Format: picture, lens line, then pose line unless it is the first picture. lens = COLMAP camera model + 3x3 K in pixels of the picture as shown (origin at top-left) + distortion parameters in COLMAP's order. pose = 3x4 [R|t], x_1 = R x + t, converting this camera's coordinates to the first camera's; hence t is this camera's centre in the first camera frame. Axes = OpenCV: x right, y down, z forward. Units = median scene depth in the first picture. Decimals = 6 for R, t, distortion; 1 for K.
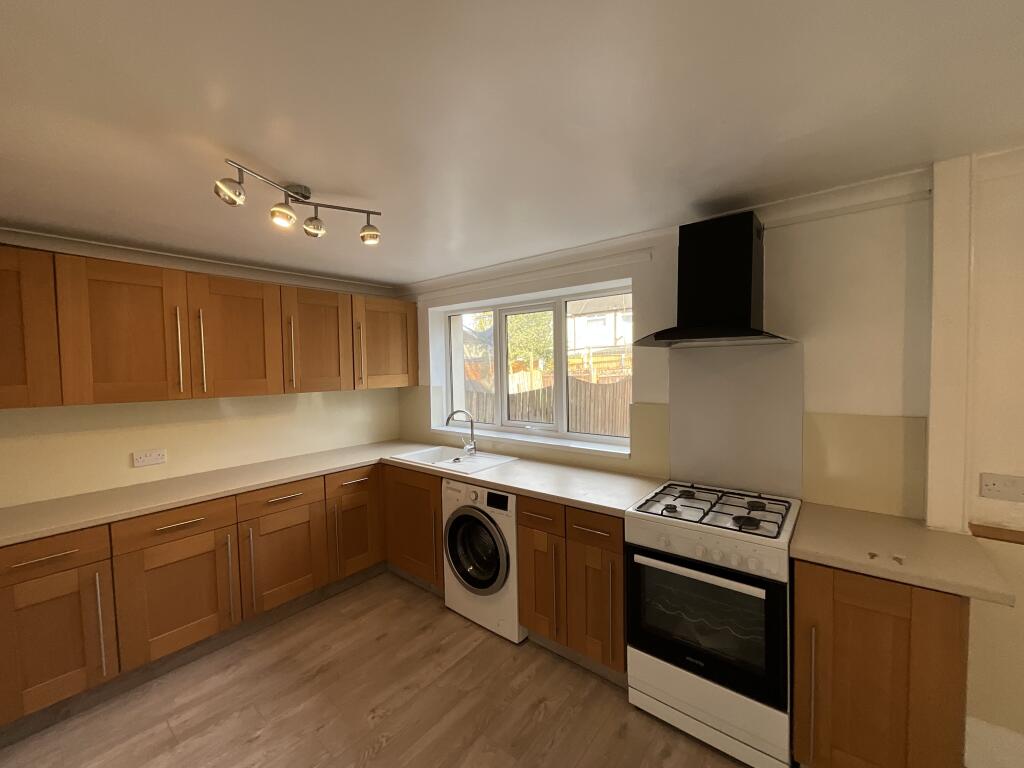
lens RADIAL K [[412.4, 0, 503.5], [0, 412.4, 384.9], [0, 0, 1]] dist [0.000170, -0.000303]
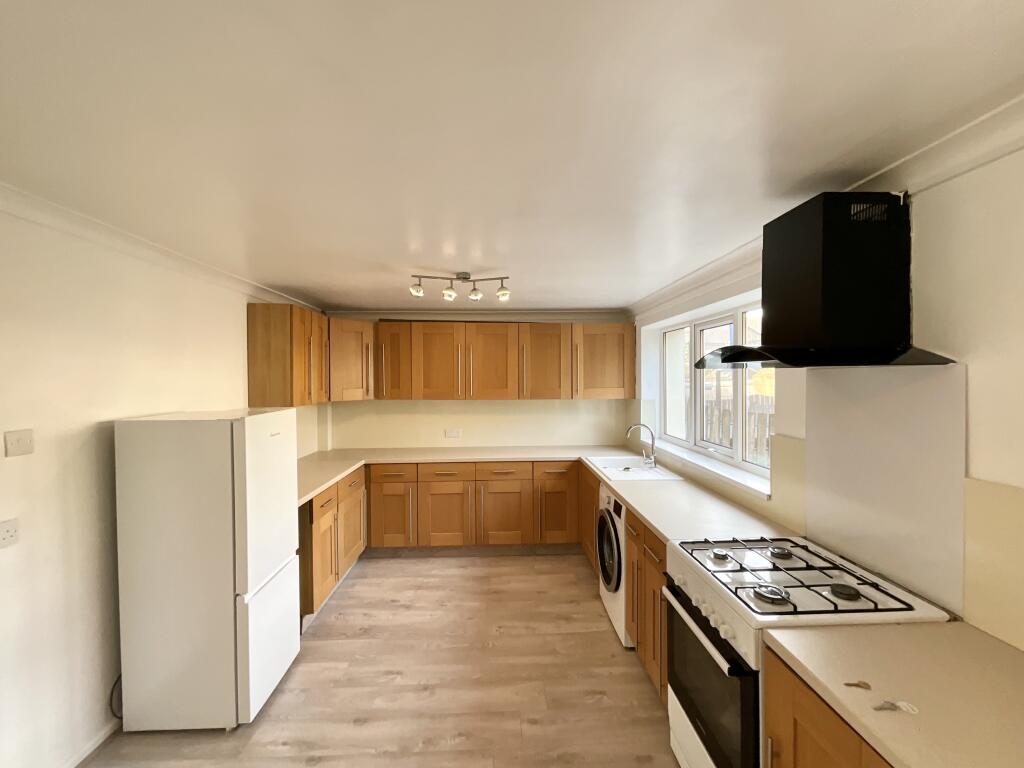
lens RADIAL K [[412.4, 0, 509.9], [0, 412.4, 384.0], [0, 0, 1]] dist [0.000170, -0.000303]
pose [[0.654888, 0.026015, -0.755278, 0.641466], [-0.039605, 0.999215, 0.000077, -0.038092], [0.754687, 0.029863, 0.655404, 0.064022]]
